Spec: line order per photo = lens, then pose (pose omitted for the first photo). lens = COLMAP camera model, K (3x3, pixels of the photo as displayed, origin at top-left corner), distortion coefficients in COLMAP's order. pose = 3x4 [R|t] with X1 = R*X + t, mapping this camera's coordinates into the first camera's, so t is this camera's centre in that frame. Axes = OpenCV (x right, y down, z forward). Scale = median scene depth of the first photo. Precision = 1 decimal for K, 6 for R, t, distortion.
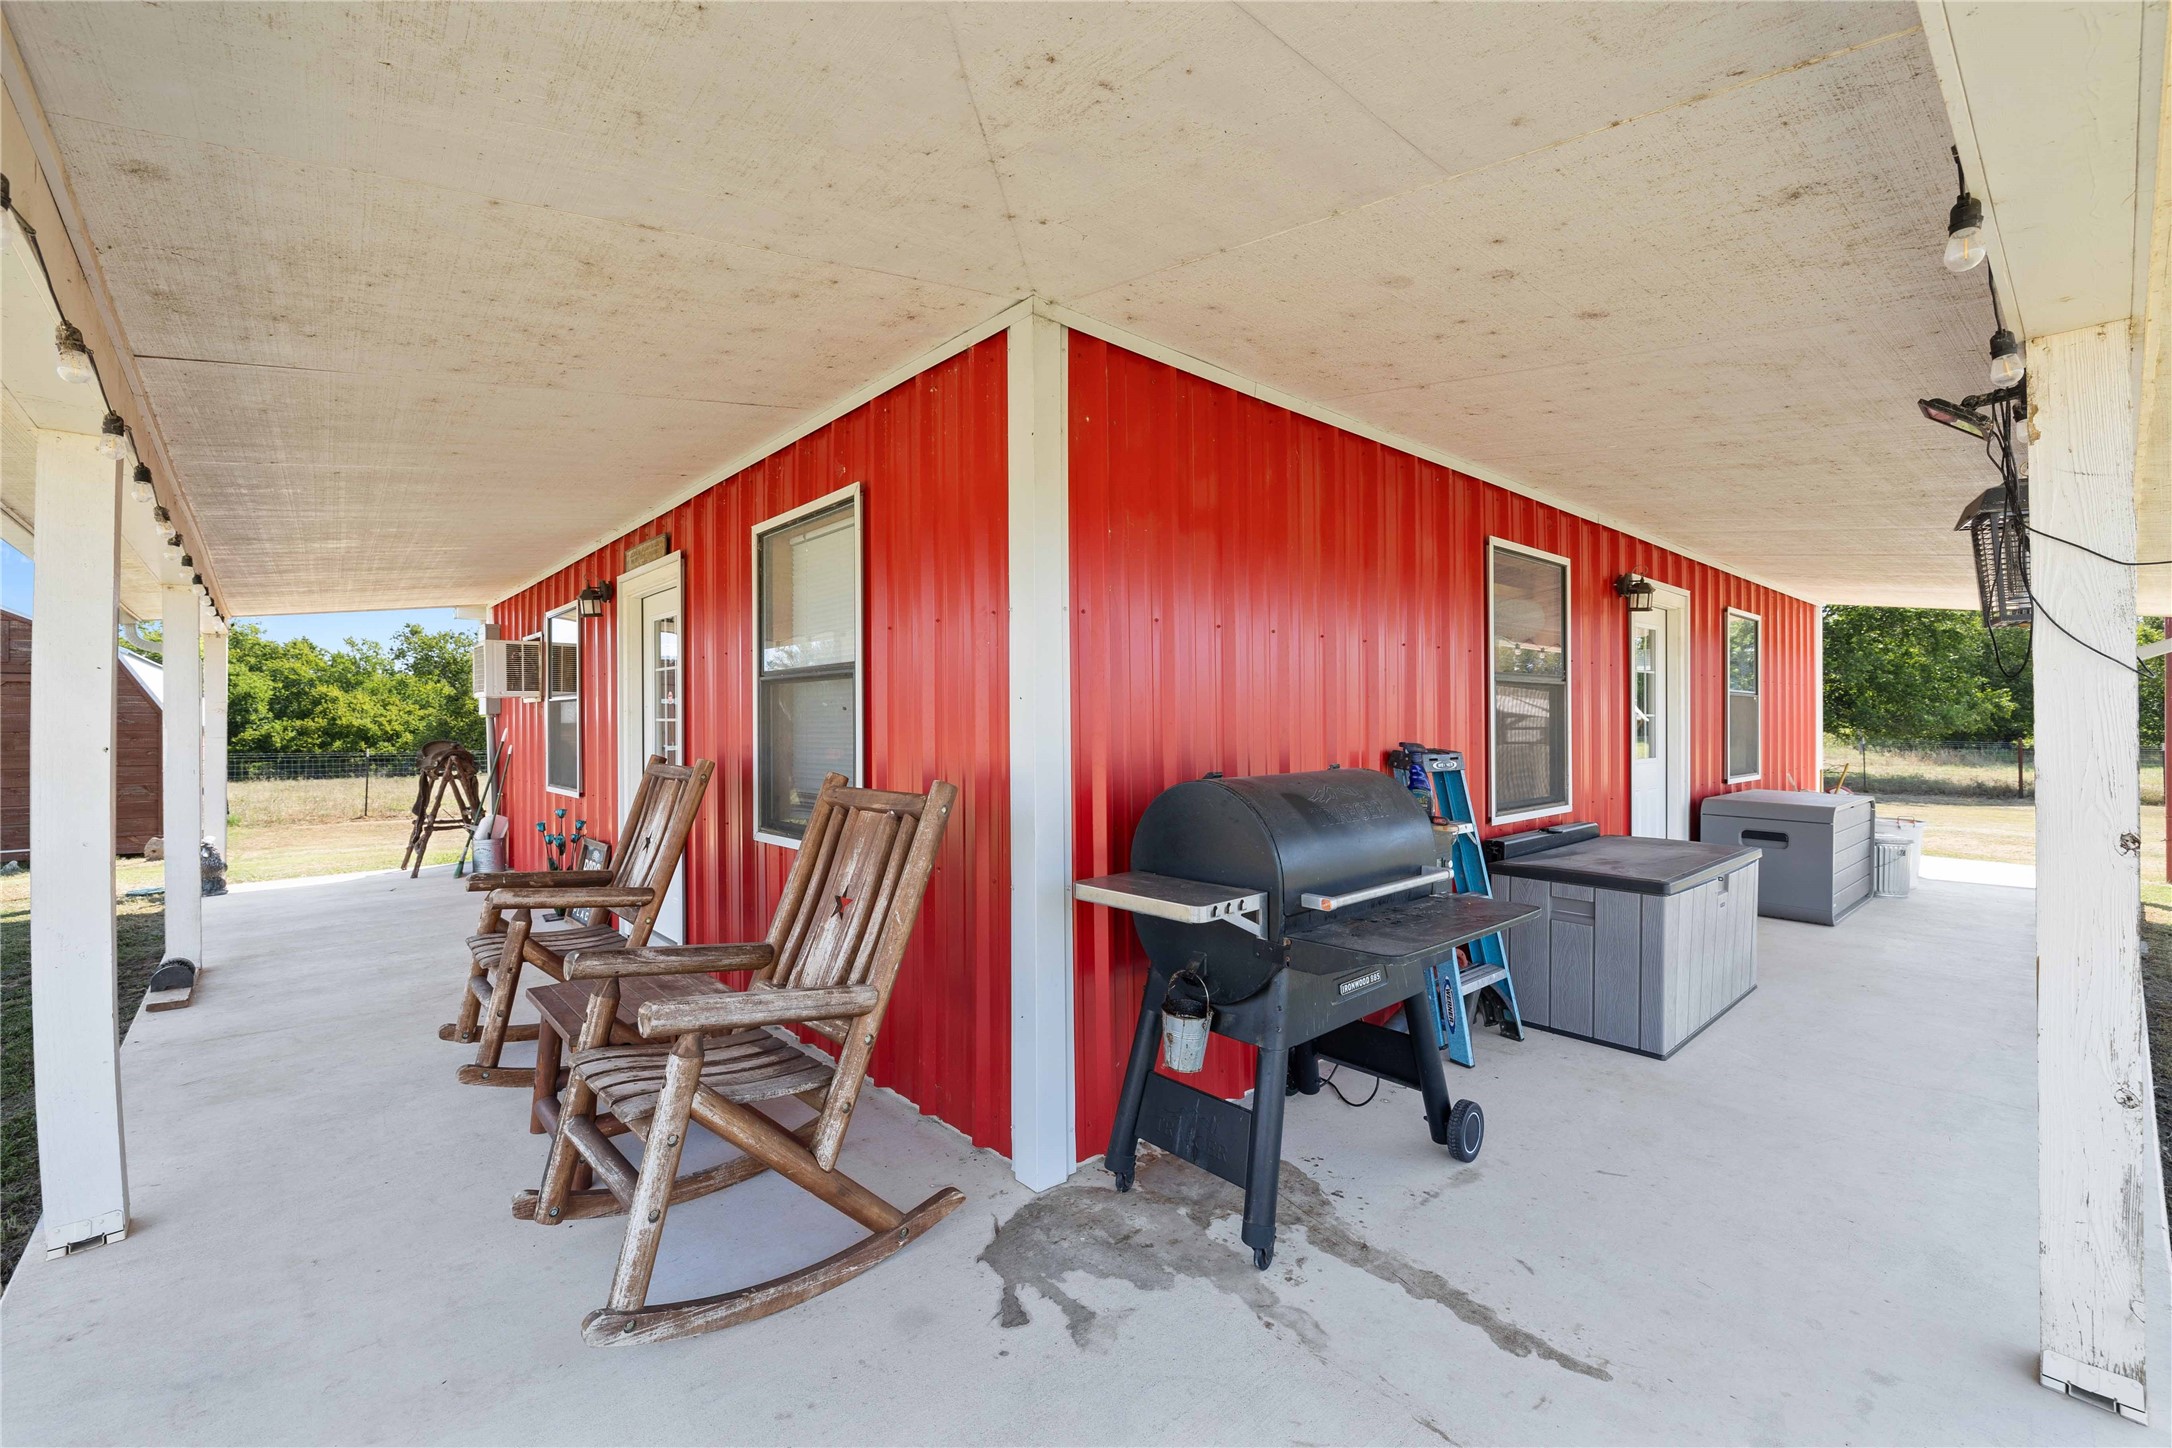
lens RADIAL K [[915.1, 0, 1084.7], [0, 915.1, 725.0], [0, 0, 1]] dist [0.007947, 0.000141]
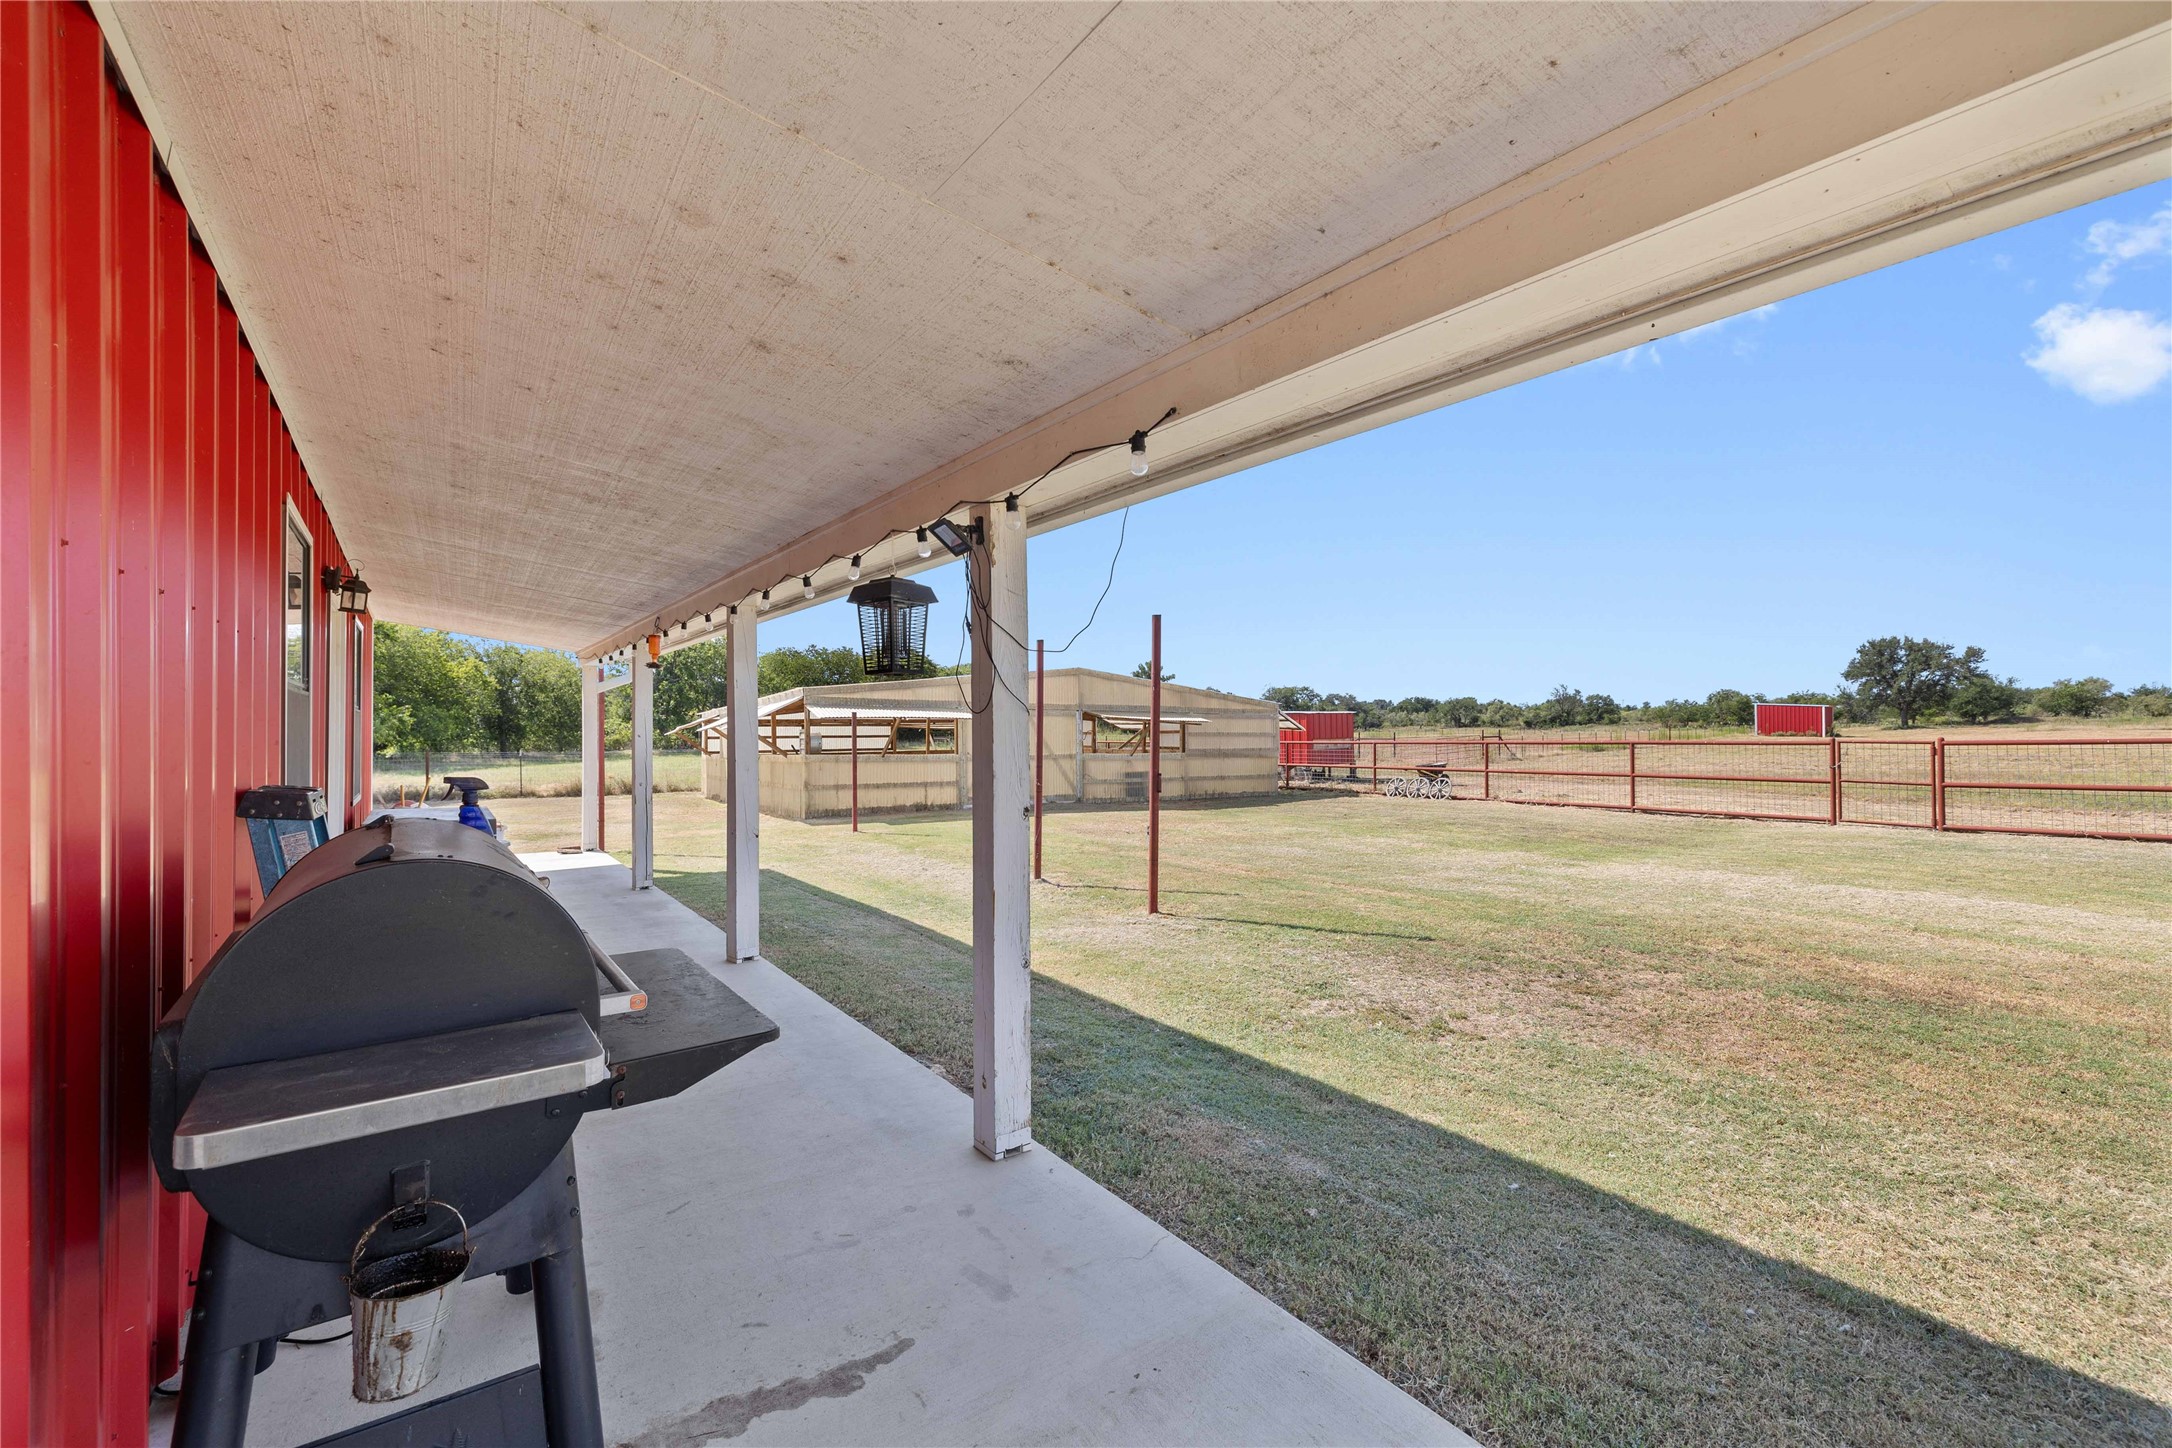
lens RADIAL K [[915.1, 0, 1082.5], [0, 915.1, 725.7], [0, 0, 1]] dist [0.007947, 0.000141]
pose [[0.109354, 0.005114, 0.993990, -0.163839], [0.007740, 0.999952, -0.005997, -0.007299], [-0.993973, 0.008350, 0.109309, 0.214317]]
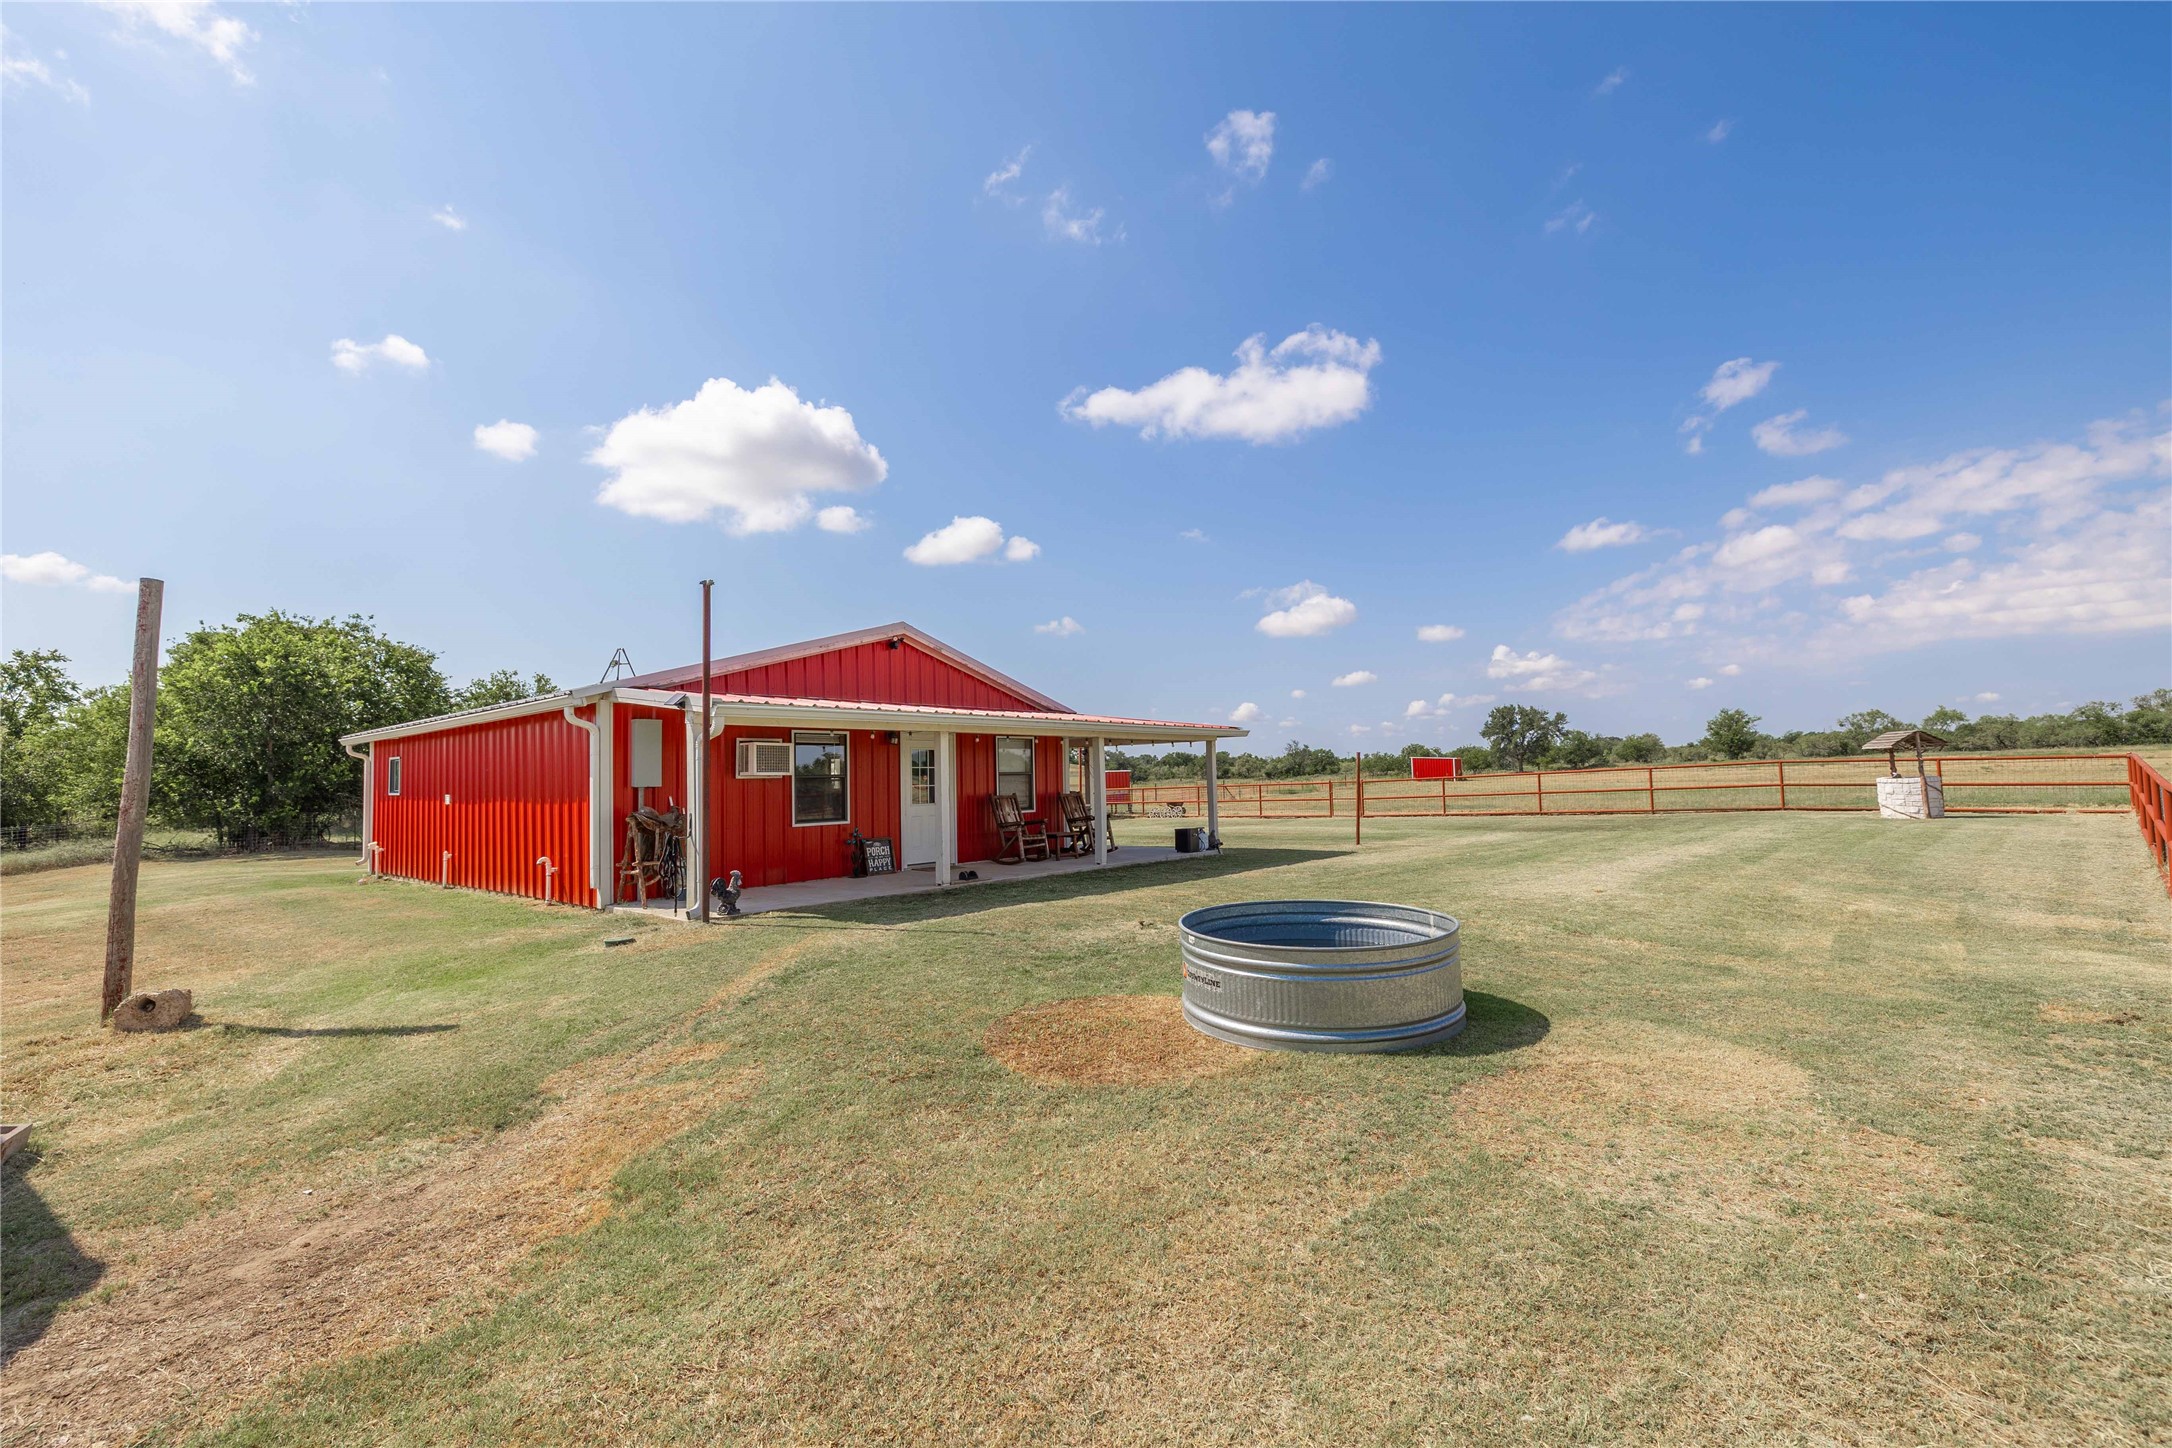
lens RADIAL K [[915.1, 0, 1081.9], [0, 915.1, 731.0], [0, 0, 1]] dist [0.007947, 0.000141]
pose [[-0.132953, 0.061146, 0.989234, -3.145514], [0.029272, 0.997902, -0.057748, 0.003756], [-0.990690, 0.021279, -0.134464, 0.820372]]
